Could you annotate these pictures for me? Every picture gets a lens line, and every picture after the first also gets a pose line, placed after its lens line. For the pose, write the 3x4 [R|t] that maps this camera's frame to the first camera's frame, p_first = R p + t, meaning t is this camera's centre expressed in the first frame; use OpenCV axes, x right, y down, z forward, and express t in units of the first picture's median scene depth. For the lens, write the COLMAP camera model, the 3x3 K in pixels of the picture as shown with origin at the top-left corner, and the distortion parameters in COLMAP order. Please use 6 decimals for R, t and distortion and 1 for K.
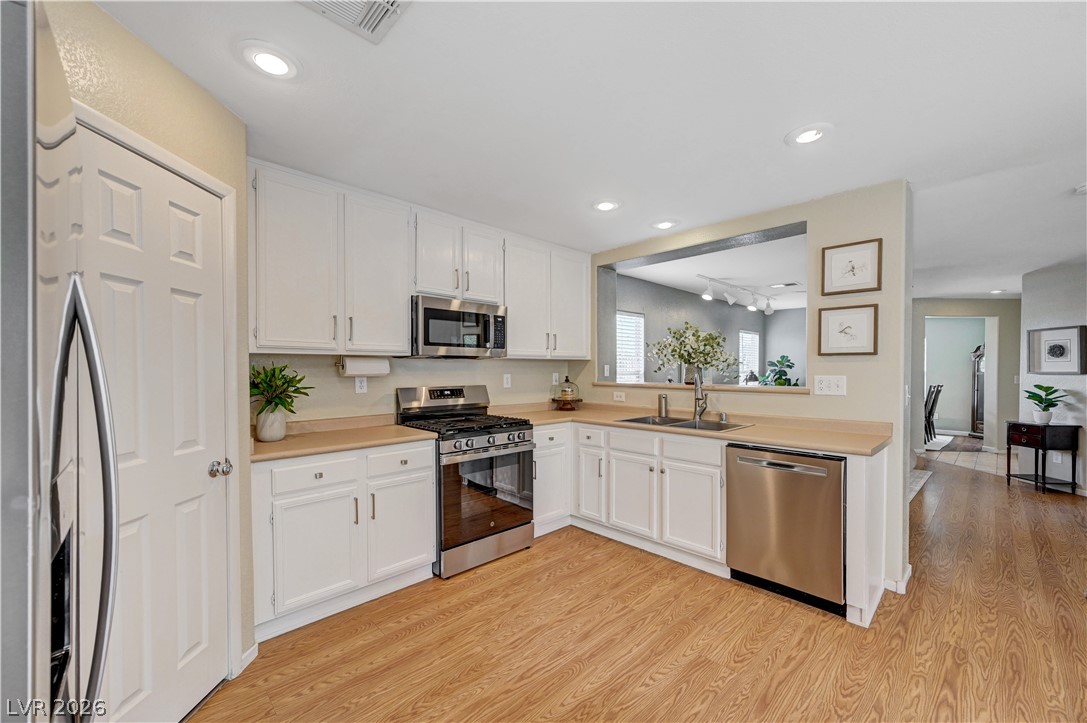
lens RADIAL K [[431.2, 0, 544.0], [0, 431.2, 376.4], [0, 0, 1]] dist [-0.000169, 0.000285]
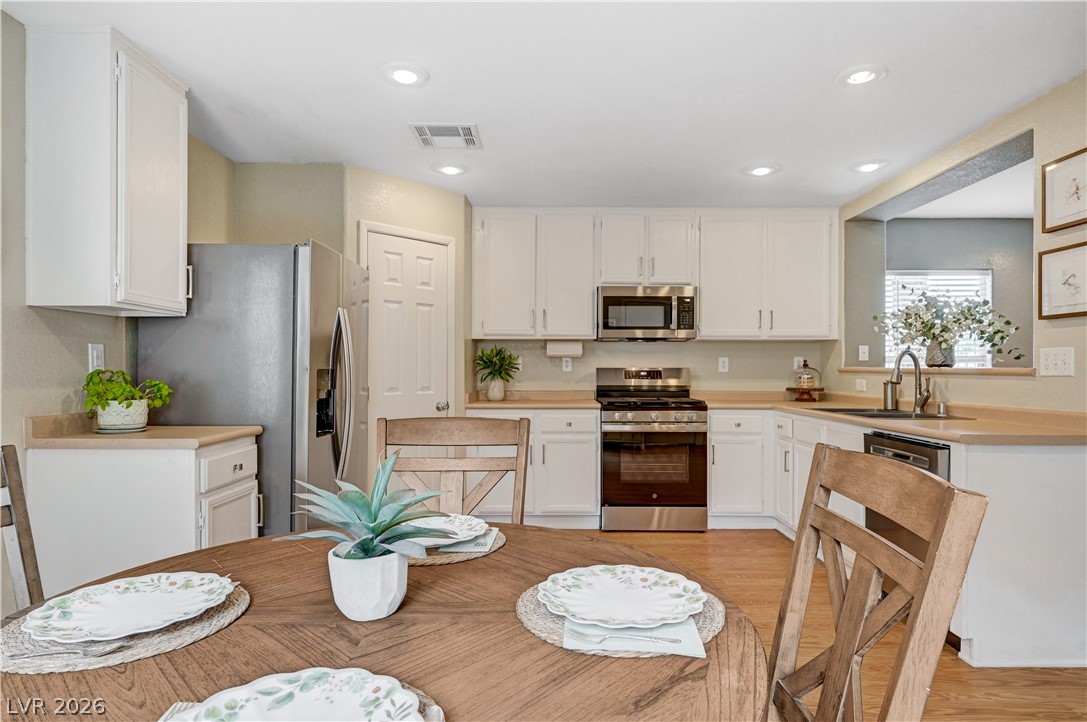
lens RADIAL K [[604.0, 0, 545.8], [0, 604.0, 367.8], [0, 0, 1]] dist [0.005871, -0.002456]
pose [[0.717906, 0.002080, -0.696137, 0.594250], [-0.015593, 0.999793, -0.013093, 0.043888], [0.695965, 0.020254, 0.717790, -0.209027]]
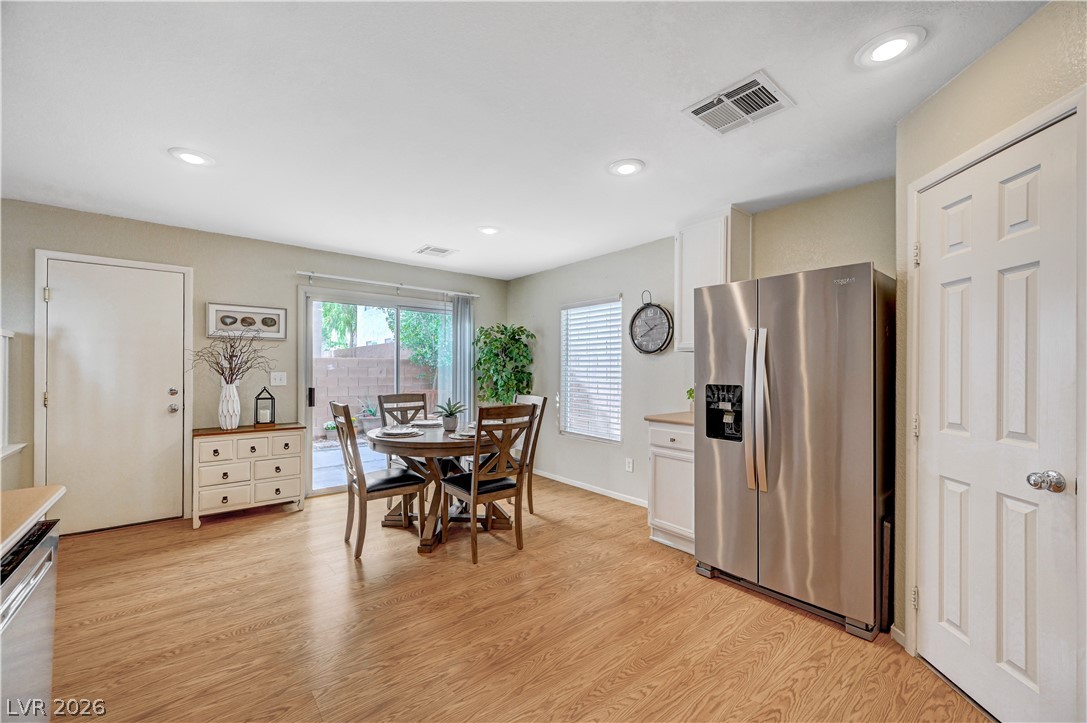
lens RADIAL K [[431.2, 0, 544.2], [0, 431.2, 367.4], [0, 0, 1]] dist [-0.000169, 0.000285]
pose [[-0.996640, -0.002891, 0.081859, 0.038226], [-0.001749, 0.999900, 0.014024, 0.000058], [-0.081892, 0.013834, -0.996545, 0.916782]]
